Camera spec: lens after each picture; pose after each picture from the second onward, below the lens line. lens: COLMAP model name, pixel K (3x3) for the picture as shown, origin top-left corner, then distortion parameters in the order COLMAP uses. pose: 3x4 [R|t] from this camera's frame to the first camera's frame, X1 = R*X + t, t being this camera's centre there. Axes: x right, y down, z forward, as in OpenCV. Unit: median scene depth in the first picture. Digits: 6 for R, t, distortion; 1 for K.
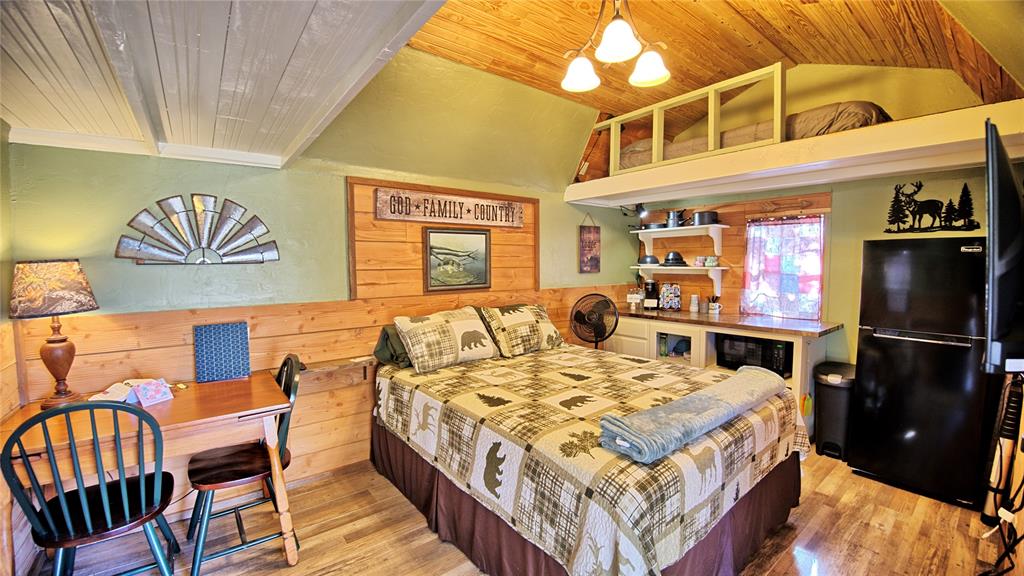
lens RADIAL K [[412.8, 0, 512.0], [0, 412.8, 288.0], [0, 0, 1]] dist [-0.051816, 0.000003]
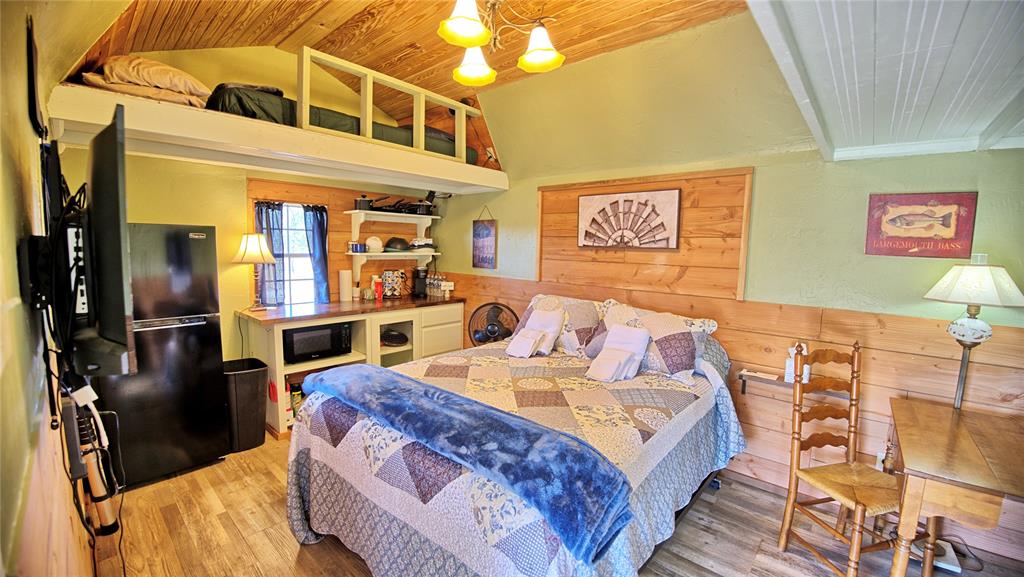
lens RADIAL K [[412.8, 0, 512.0], [0, 412.8, 288.5], [0, 0, 1]] dist [-0.051816, 0.000003]
pose [[-0.183738, -0.091653, 0.978693, -0.676396], [0.049996, 0.993484, 0.102424, -0.059087], [-0.981703, 0.067750, -0.177958, 0.970161]]
